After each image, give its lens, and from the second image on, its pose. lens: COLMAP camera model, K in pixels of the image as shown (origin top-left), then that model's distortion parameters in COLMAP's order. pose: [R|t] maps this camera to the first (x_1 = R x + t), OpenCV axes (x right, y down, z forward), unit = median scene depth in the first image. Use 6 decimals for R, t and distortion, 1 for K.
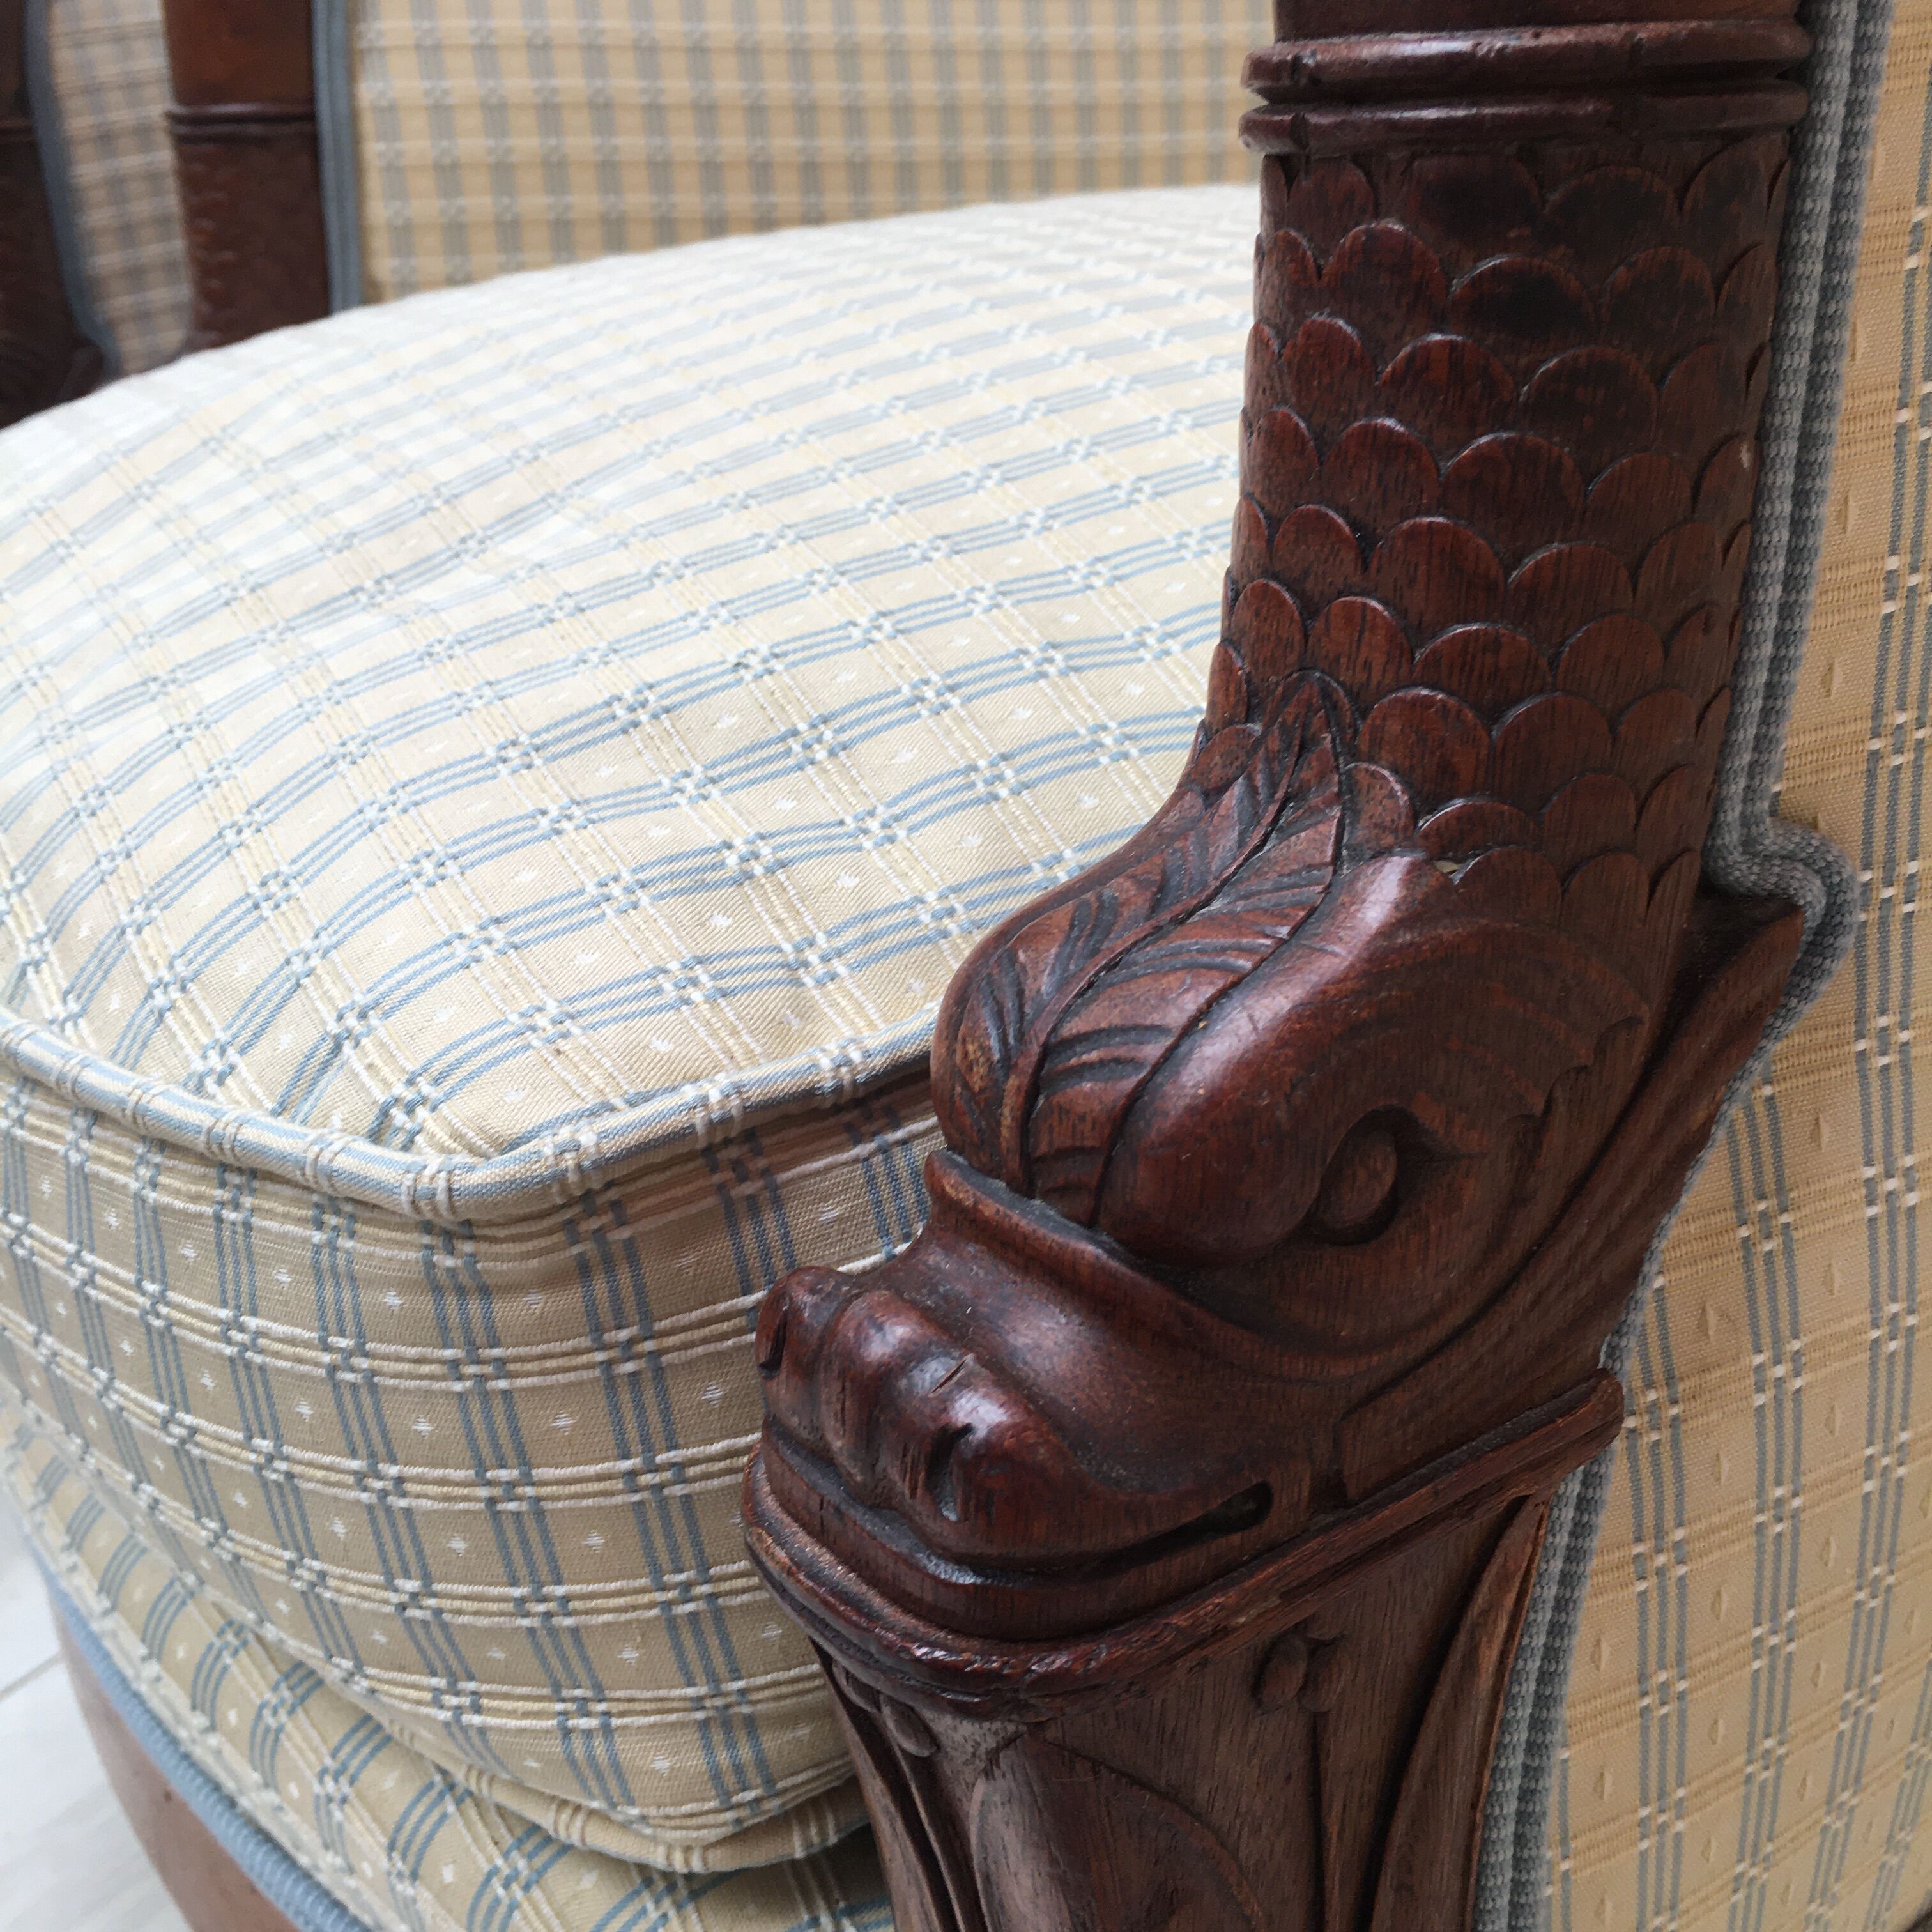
lens RADIAL K [[2209.2, 0, 966.3], [0, 2209.2, 952.8], [0, 0, 1]] dist [0.058622, 0.000000]
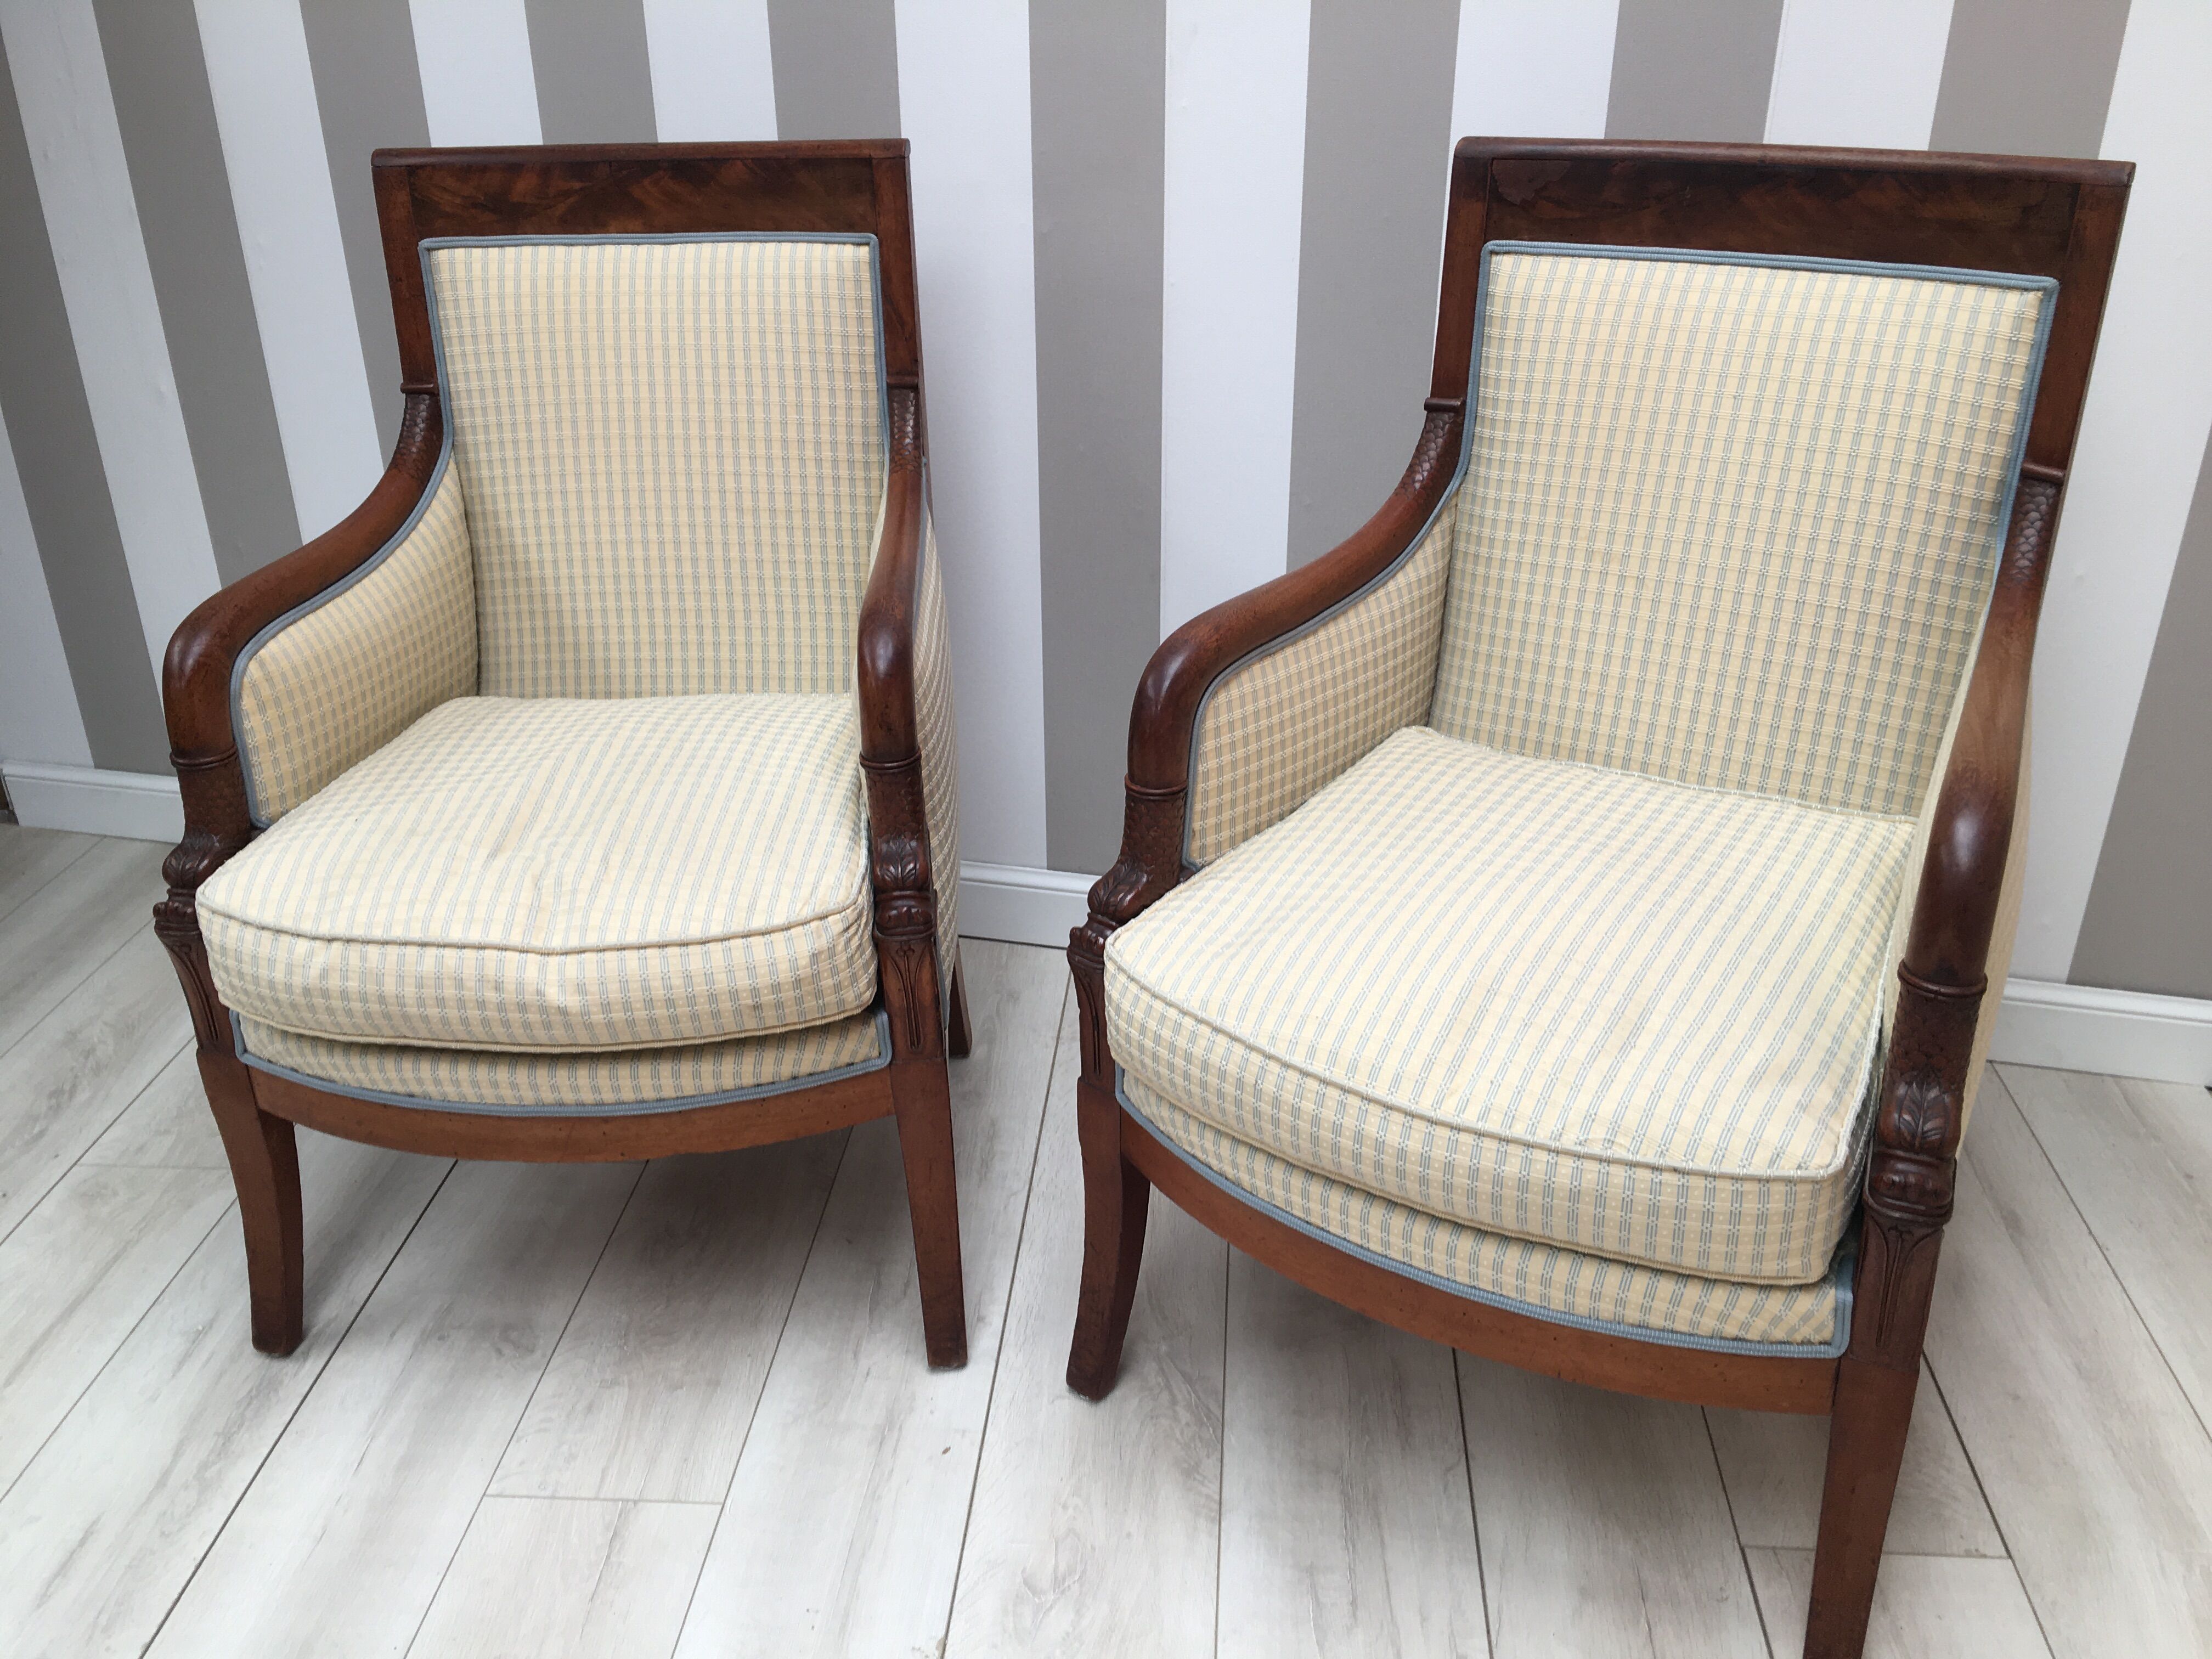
lens RADIAL K [[1901.8, 0, 1075.2], [0, 1901.8, 817.9], [0, 0, 1]] dist [0.079400, -0.094315]
pose [[0.869734, -0.180807, 0.459207, -3.968463], [0.152795, 0.983406, 0.097810, -1.569005], [-0.469271, -0.014904, 0.882928, -2.499413]]
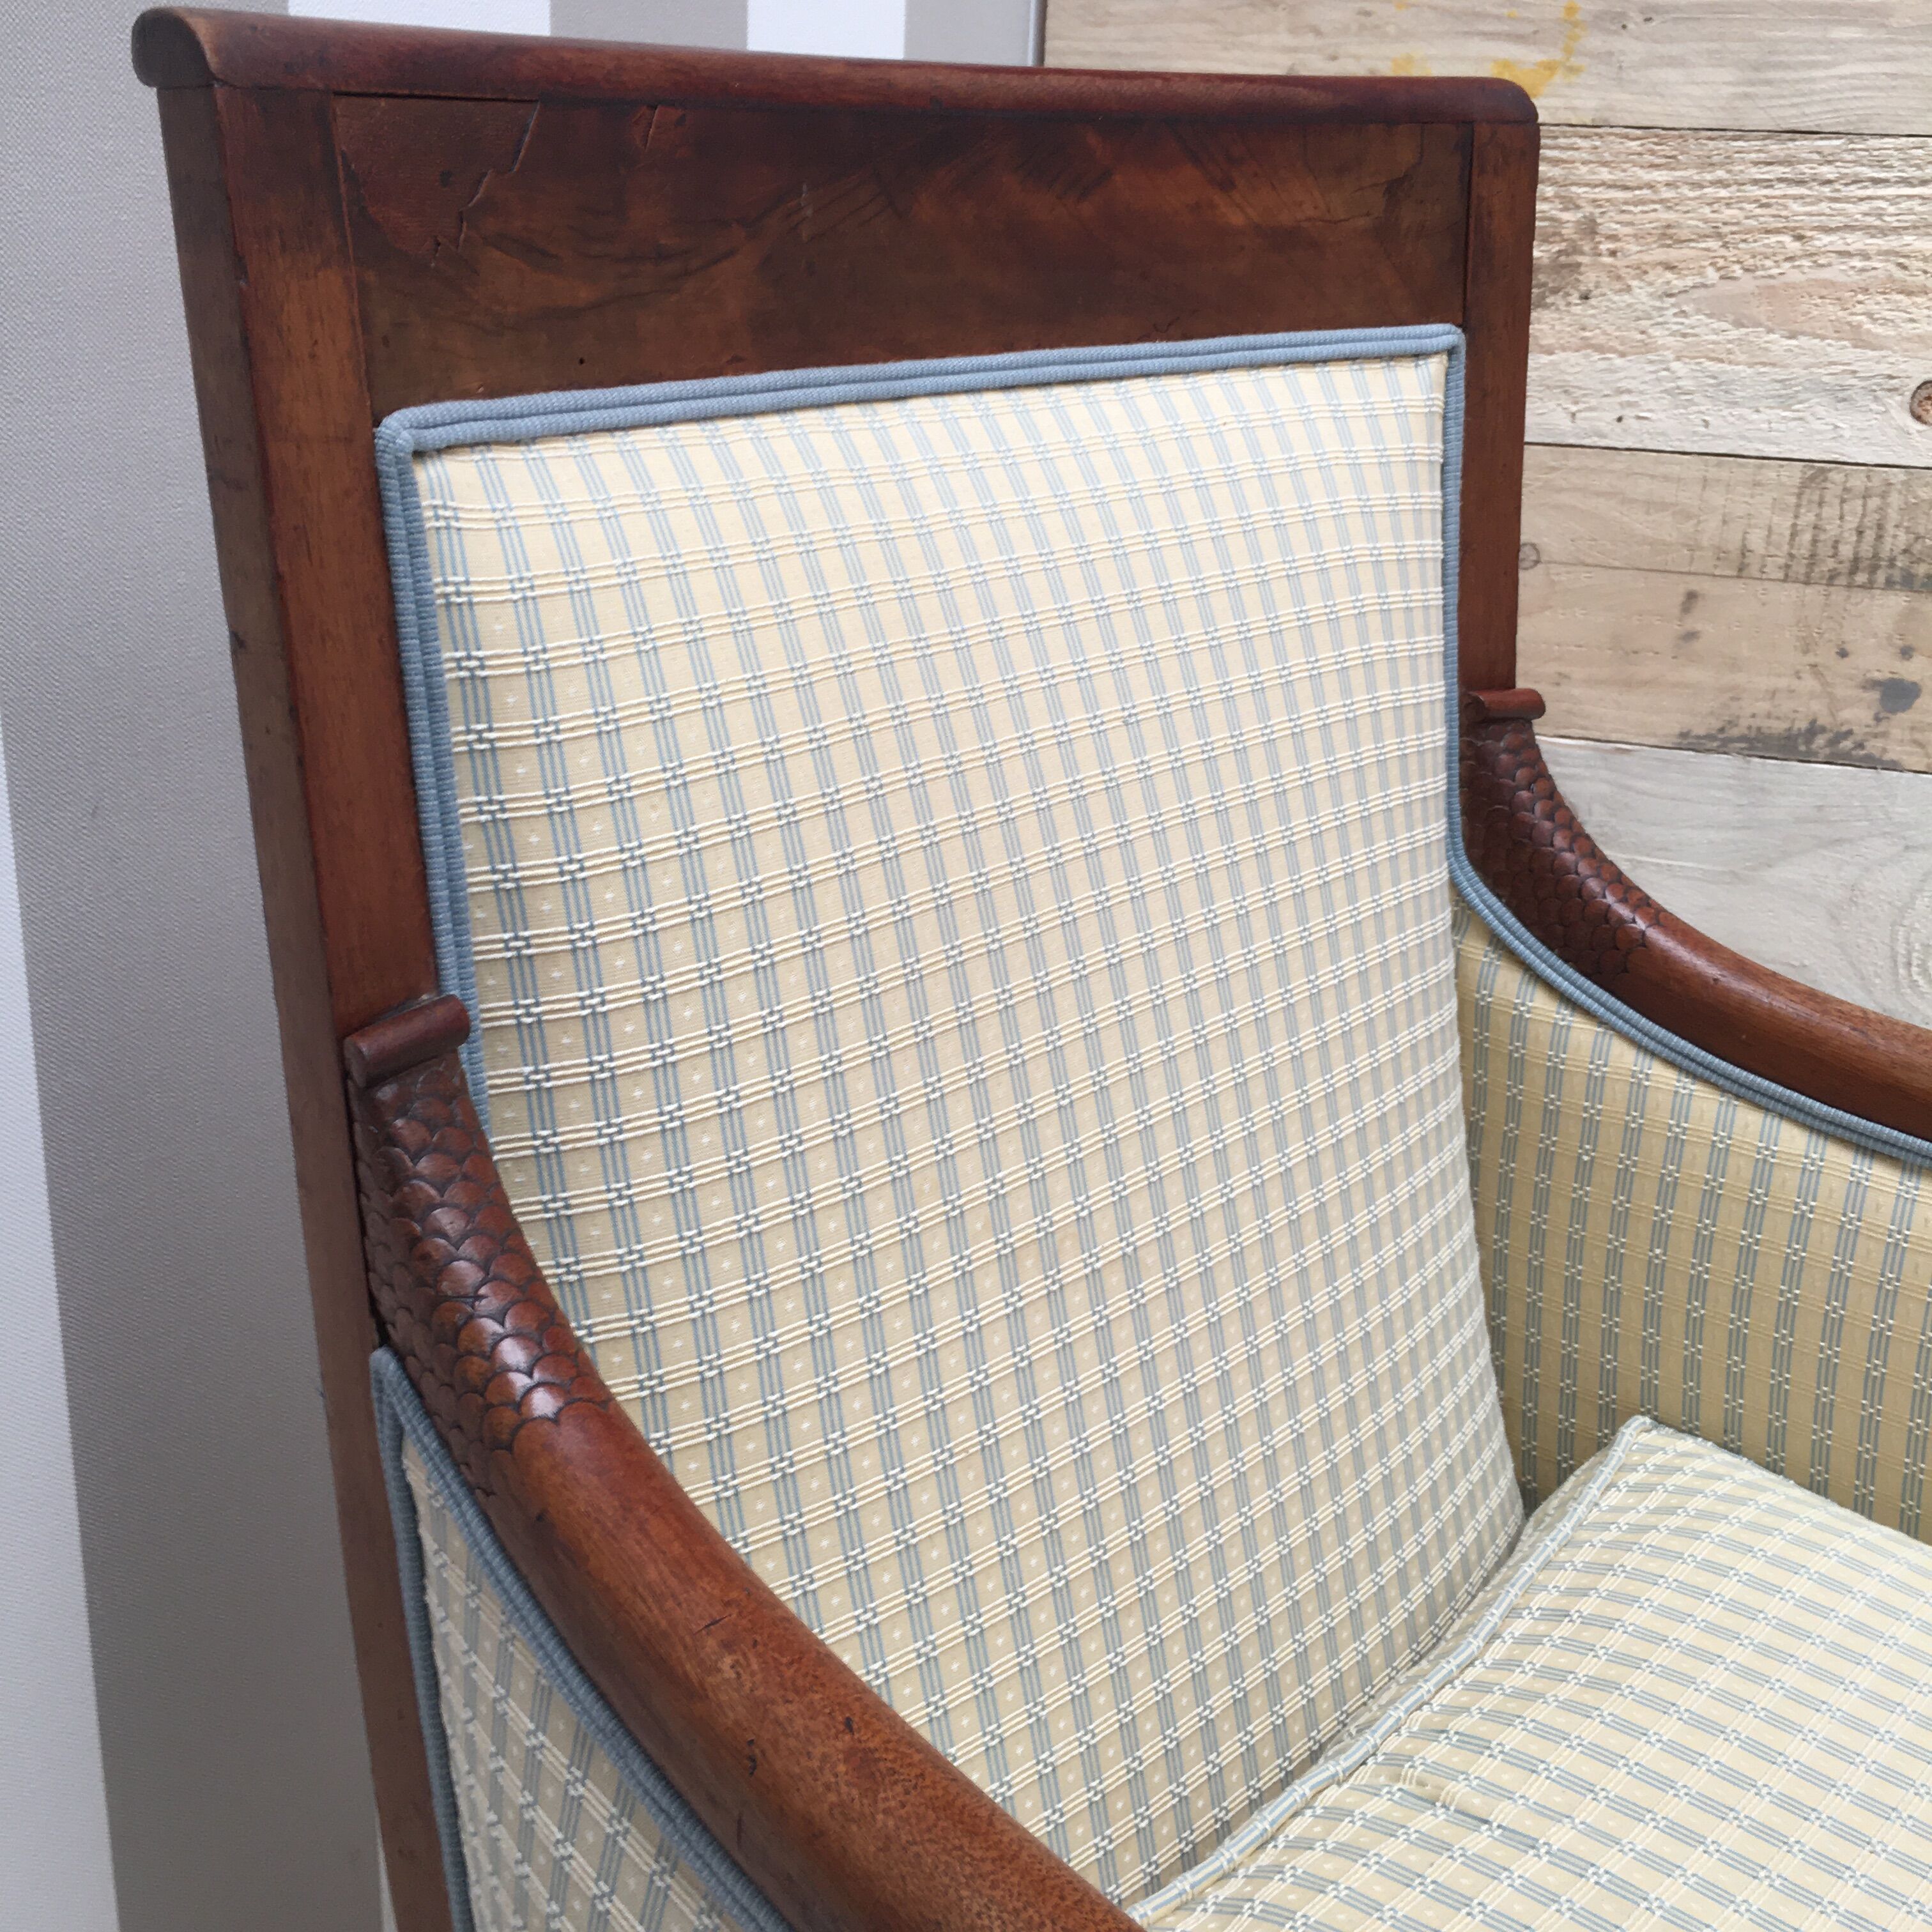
lens RADIAL K [[2209.2, 0, 963.1], [0, 2209.2, 946.9], [0, 0, 1]] dist [0.058622, 0.000000]
pose [[-0.320456, -0.288681, 0.902203, -1.339929], [0.331792, 0.857889, 0.392352, -2.903005], [-0.887255, 0.425076, -0.179134, 2.980724]]
